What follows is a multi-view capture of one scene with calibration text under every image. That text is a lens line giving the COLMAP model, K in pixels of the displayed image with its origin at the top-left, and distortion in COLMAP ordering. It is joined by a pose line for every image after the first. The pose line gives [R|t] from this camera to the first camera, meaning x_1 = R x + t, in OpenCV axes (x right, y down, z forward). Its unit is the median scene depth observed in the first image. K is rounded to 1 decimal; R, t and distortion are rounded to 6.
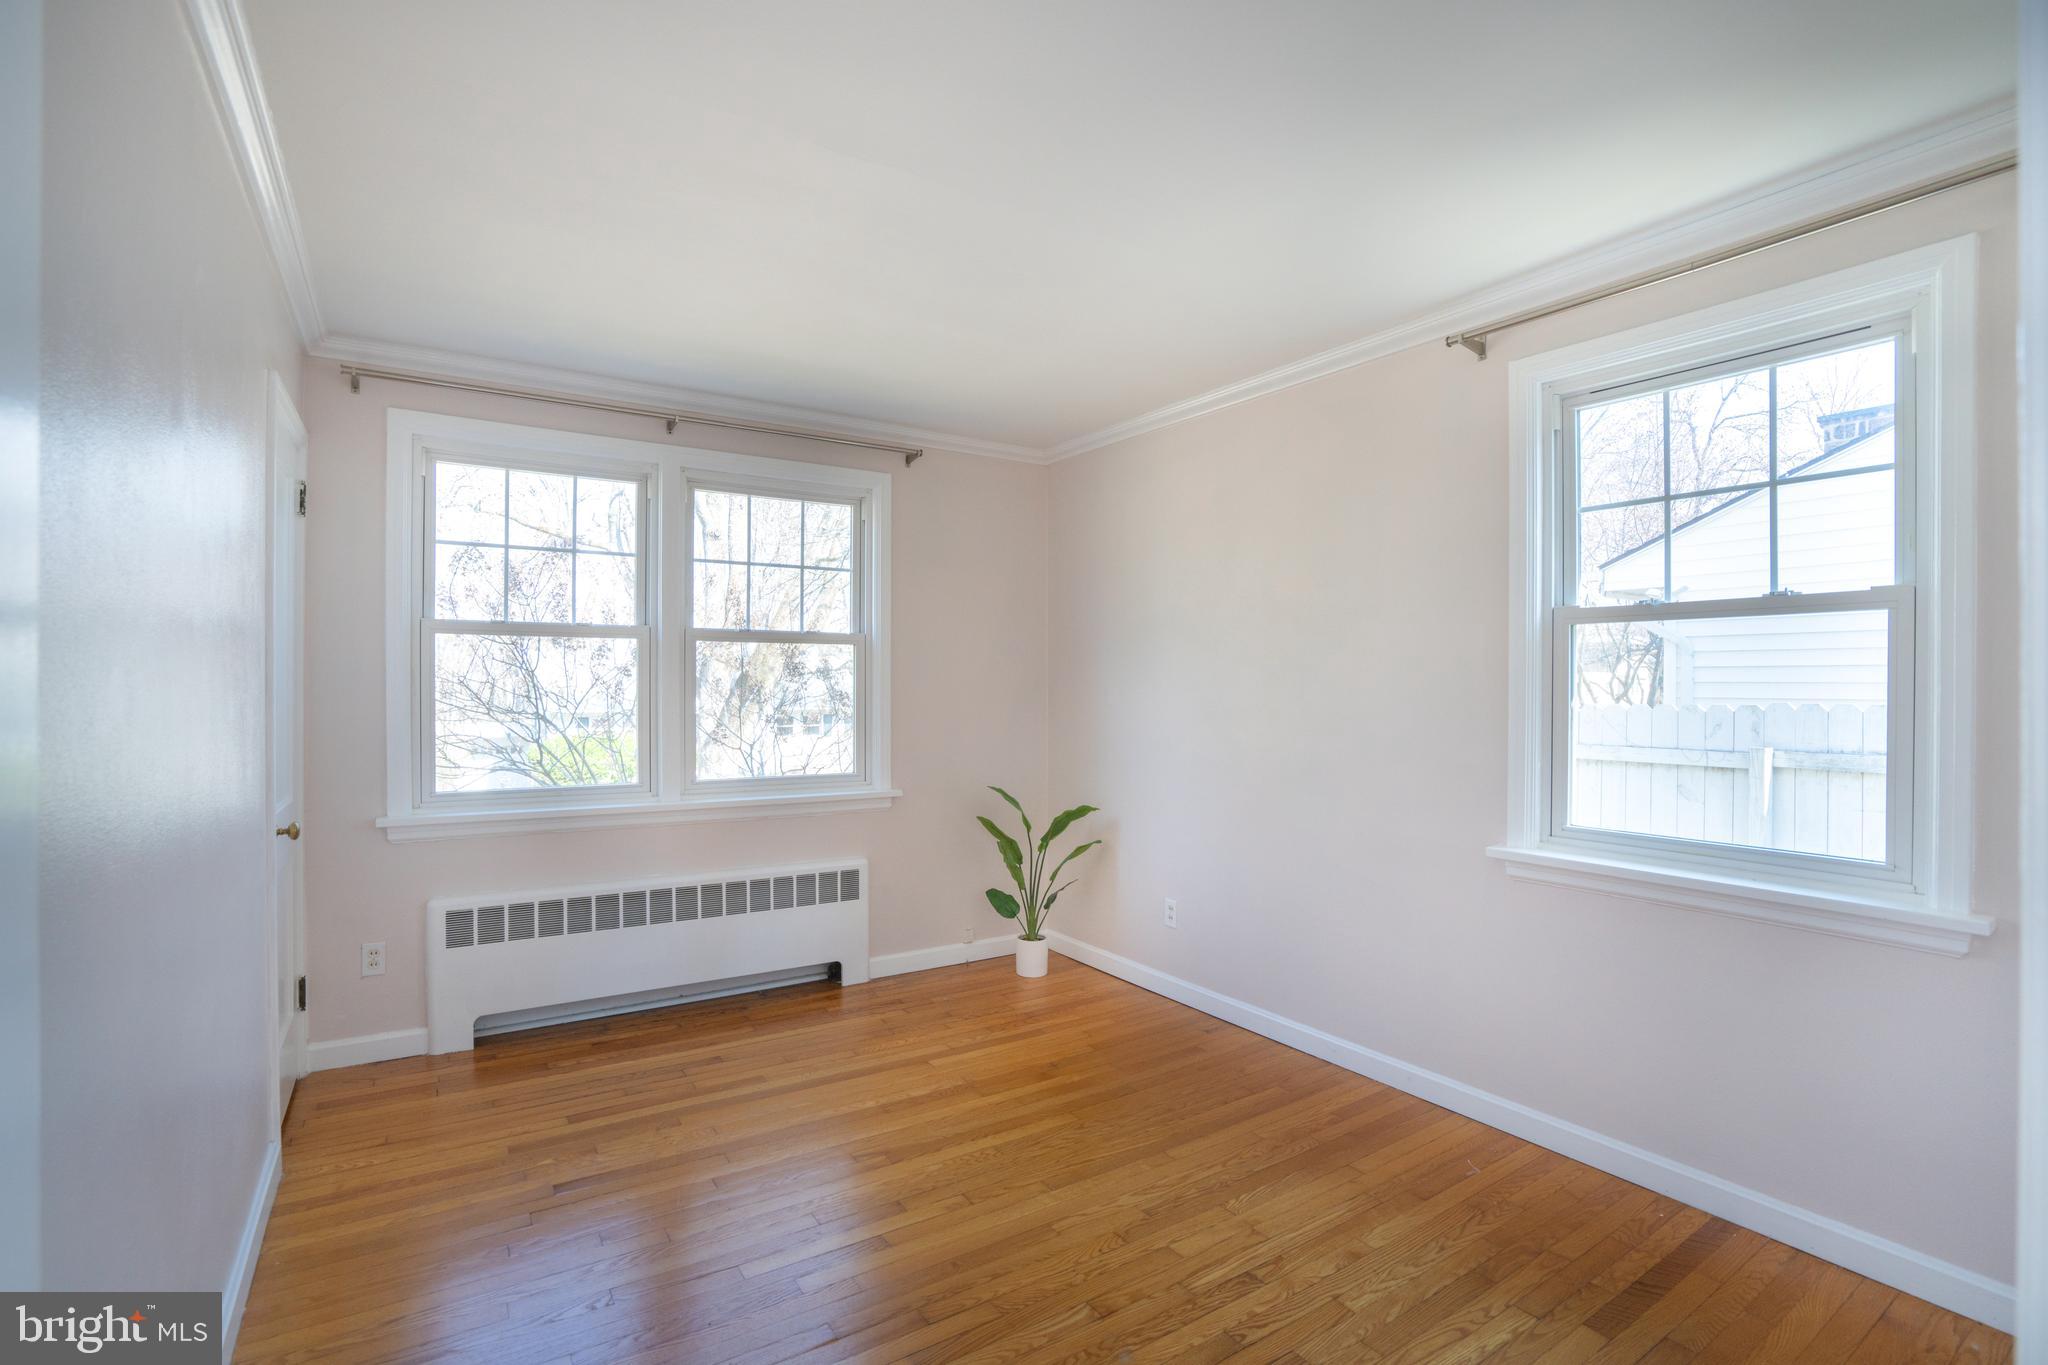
lens RADIAL K [[941.0, 0, 1015.2], [0, 941.0, 685.3], [0, 0, 1]] dist [-0.042087, 0.003593]
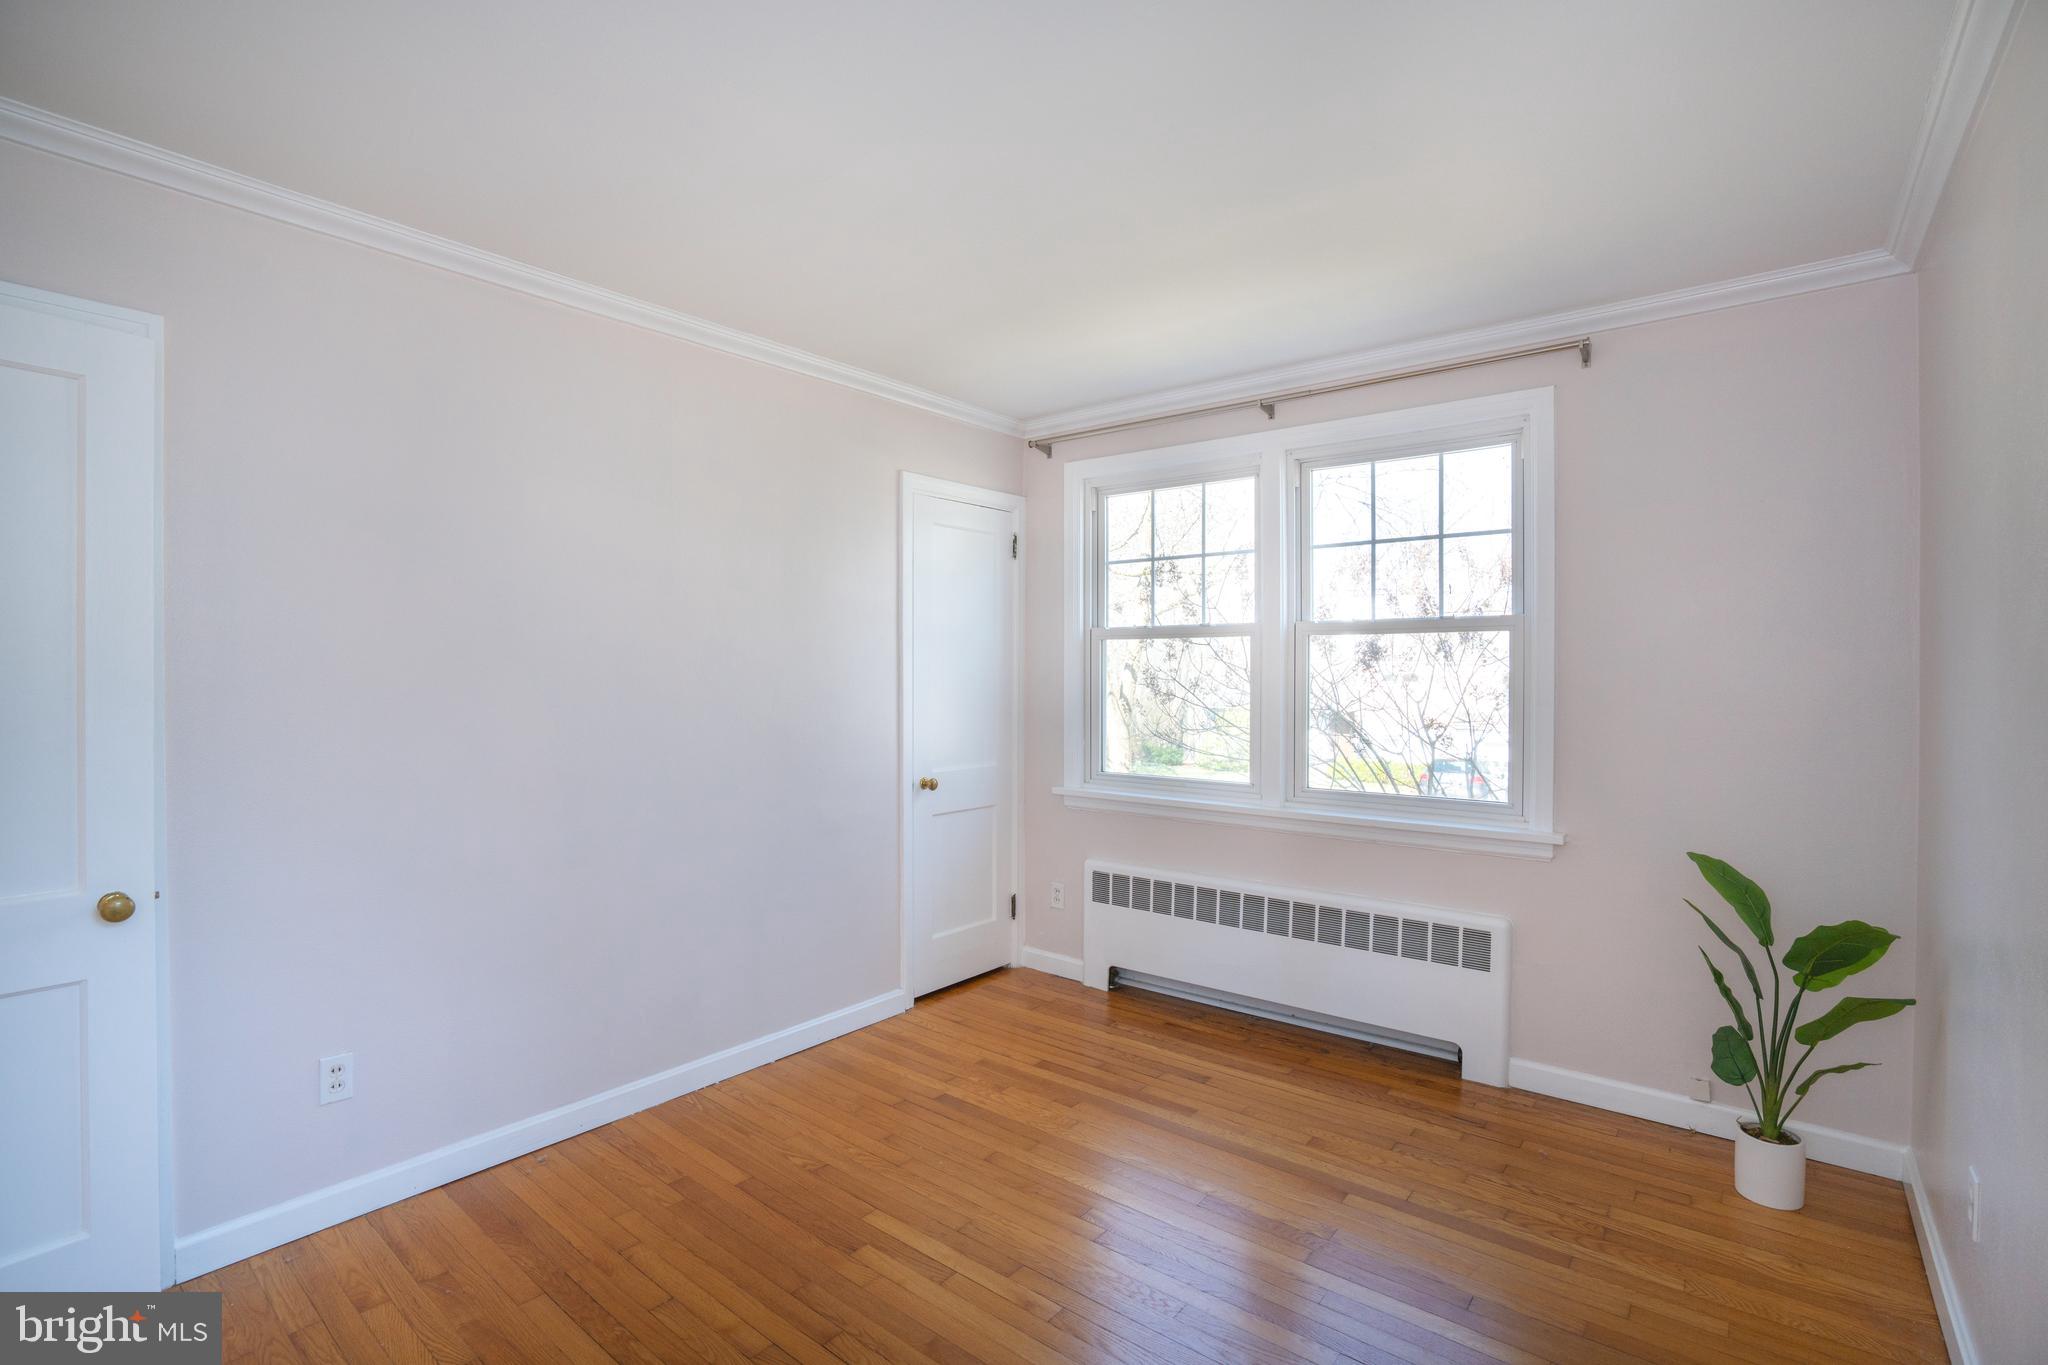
lens RADIAL K [[941.0, 0, 1023.0], [0, 941.0, 683.5], [0, 0, 1]] dist [-0.042087, 0.003593]
pose [[0.316954, 0.004968, -0.948428, 0.474693], [-0.001782, 0.999988, 0.004643, -0.004269], [0.948439, 0.000218, 0.316959, 0.479757]]
